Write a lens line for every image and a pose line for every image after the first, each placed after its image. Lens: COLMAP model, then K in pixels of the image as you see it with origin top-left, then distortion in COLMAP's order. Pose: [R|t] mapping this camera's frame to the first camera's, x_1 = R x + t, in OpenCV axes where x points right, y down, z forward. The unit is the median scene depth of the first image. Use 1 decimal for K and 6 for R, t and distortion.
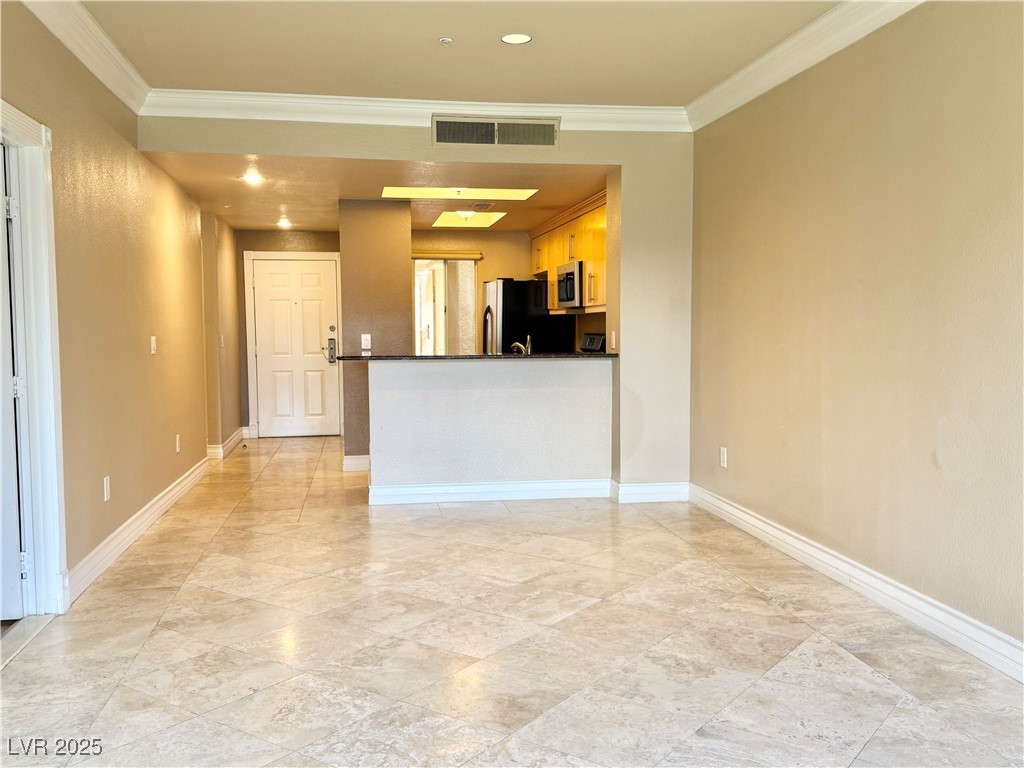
lens RADIAL K [[947.8, 0, 512.0], [0, 947.8, 384.0], [0, 0, 1]] dist [0.160265, 0.001167]
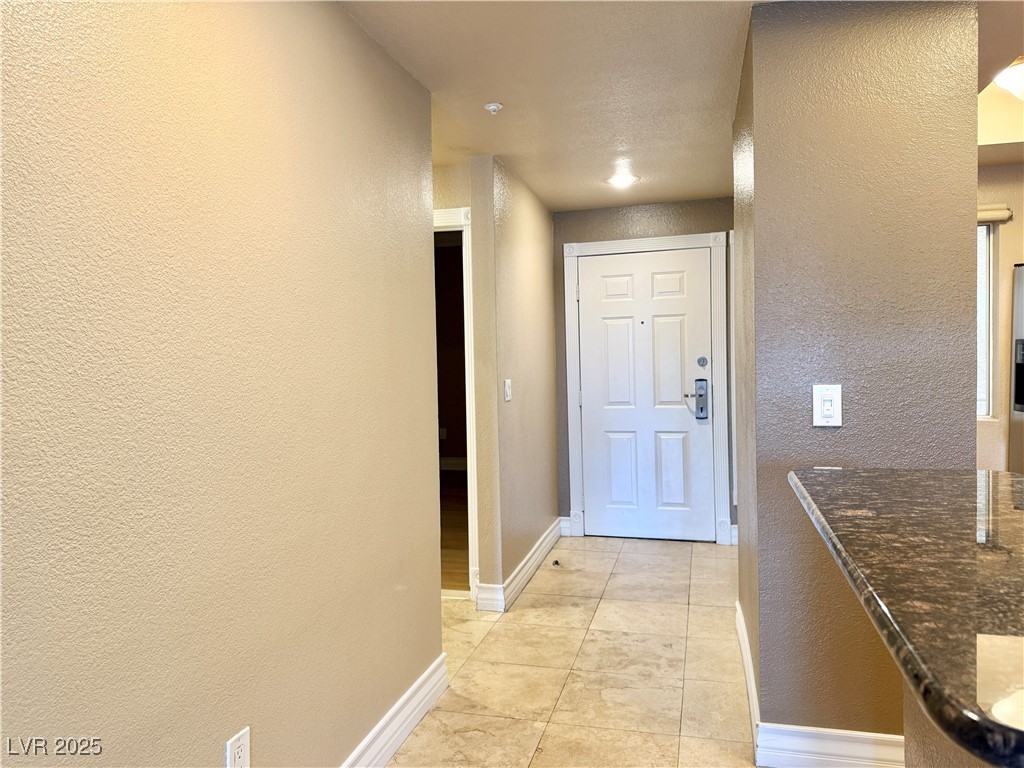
lens RADIAL K [[717.5, 0, 507.7], [0, 717.5, 381.9], [0, 0, 1]] dist [0.119038, -0.169135]
pose [[0.911586, -0.000413, -0.411110, -0.127701], [-0.008939, 0.999743, -0.020824, -0.039623], [0.411013, 0.022658, 0.911348, 0.605562]]
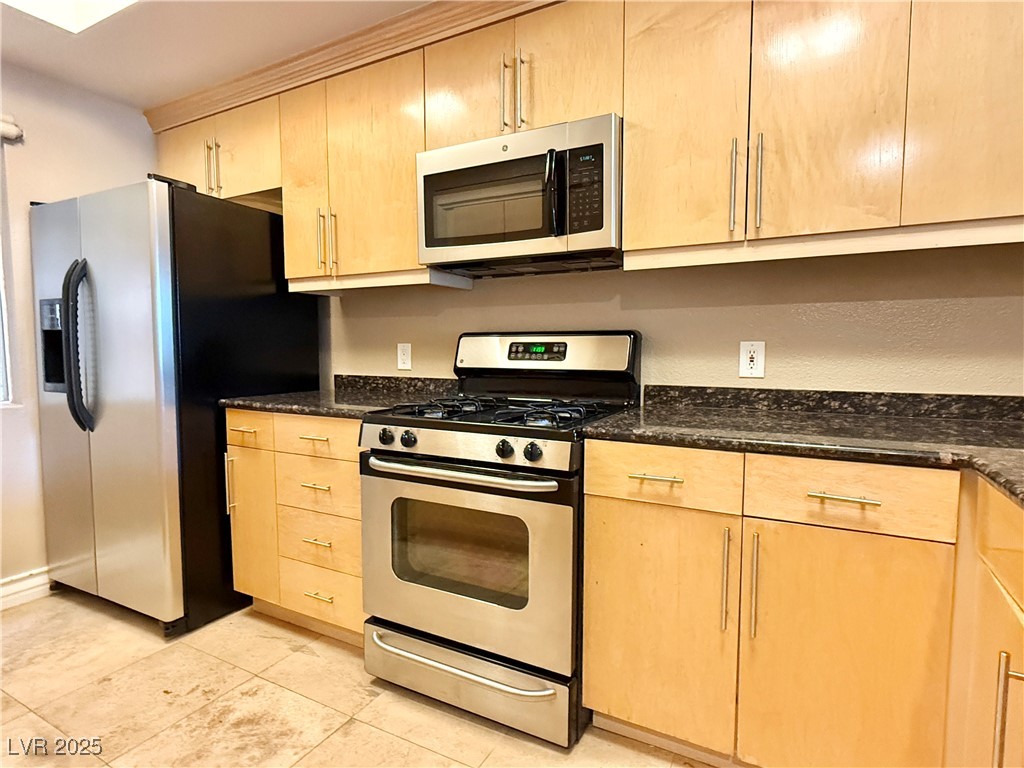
lens RADIAL K [[554.5, 0, 512.0], [0, 554.5, 384.0], [0, 0, 1]] dist [0.014950, 0.000100]
pose [[0.616289, -0.055636, 0.785552, -0.102284], [0.051045, 0.998226, 0.030652, -0.035094], [-0.785864, 0.021208, 0.618036, 0.789842]]
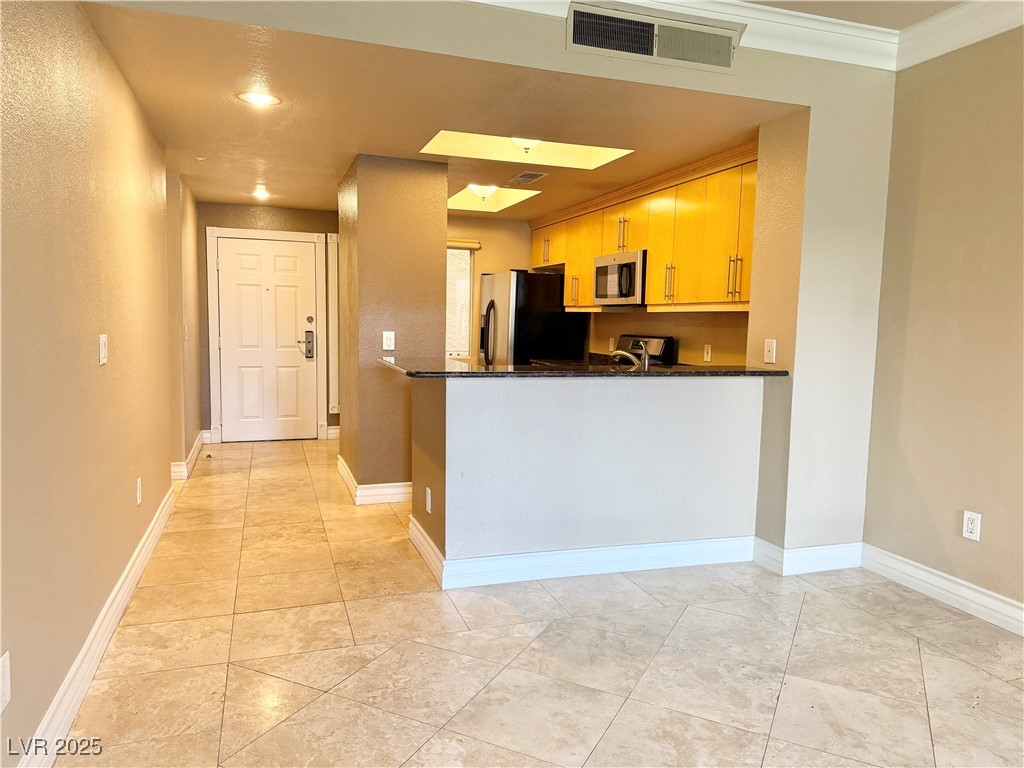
lens RADIAL K [[722.2, 0, 515.2], [0, 722.2, 384.9], [0, 0, 1]] dist [0.119082, -0.177622]
pose [[0.985288, 0.012629, 0.170435, -0.129159], [-0.018013, 0.999385, 0.030085, -0.023878], [-0.169950, -0.032713, 0.984910, 0.333116]]
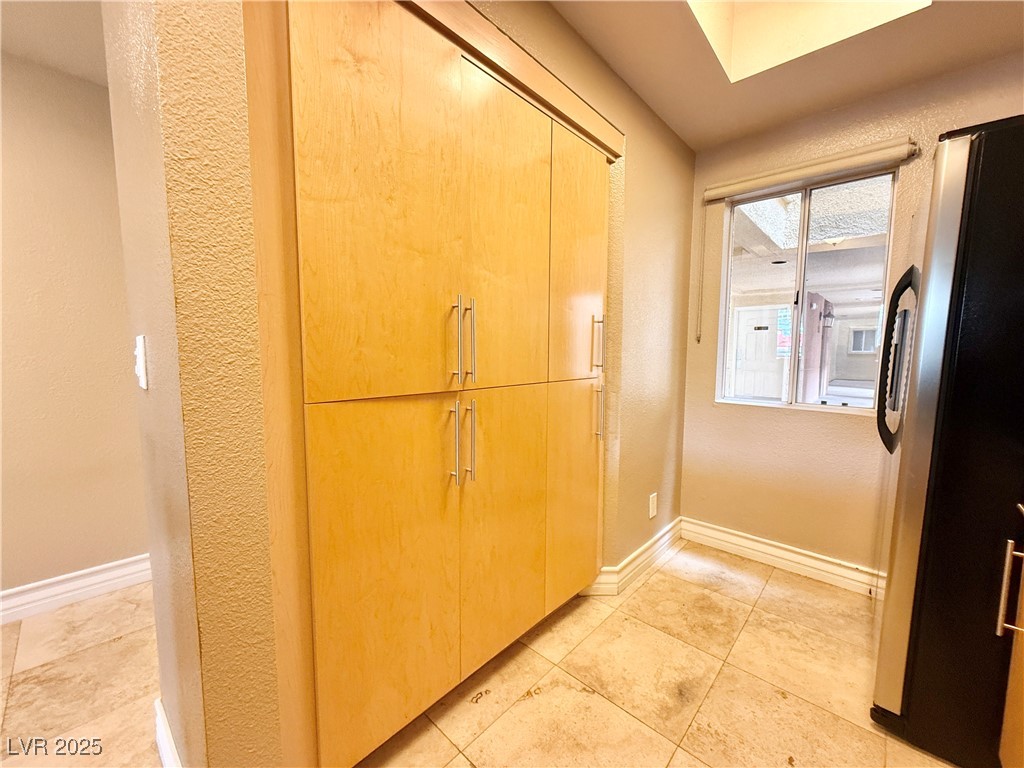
lens RADIAL K [[407.2, 0, 514.0], [0, 407.2, 385.4], [0, 0, 1]] dist [-0.002089, -0.000400]
pose [[0.618395, 0.076928, -0.782093, 0.004166], [-0.058905, 0.996935, 0.051484, -0.042867], [0.783657, 0.014232, 0.621031, 0.861780]]
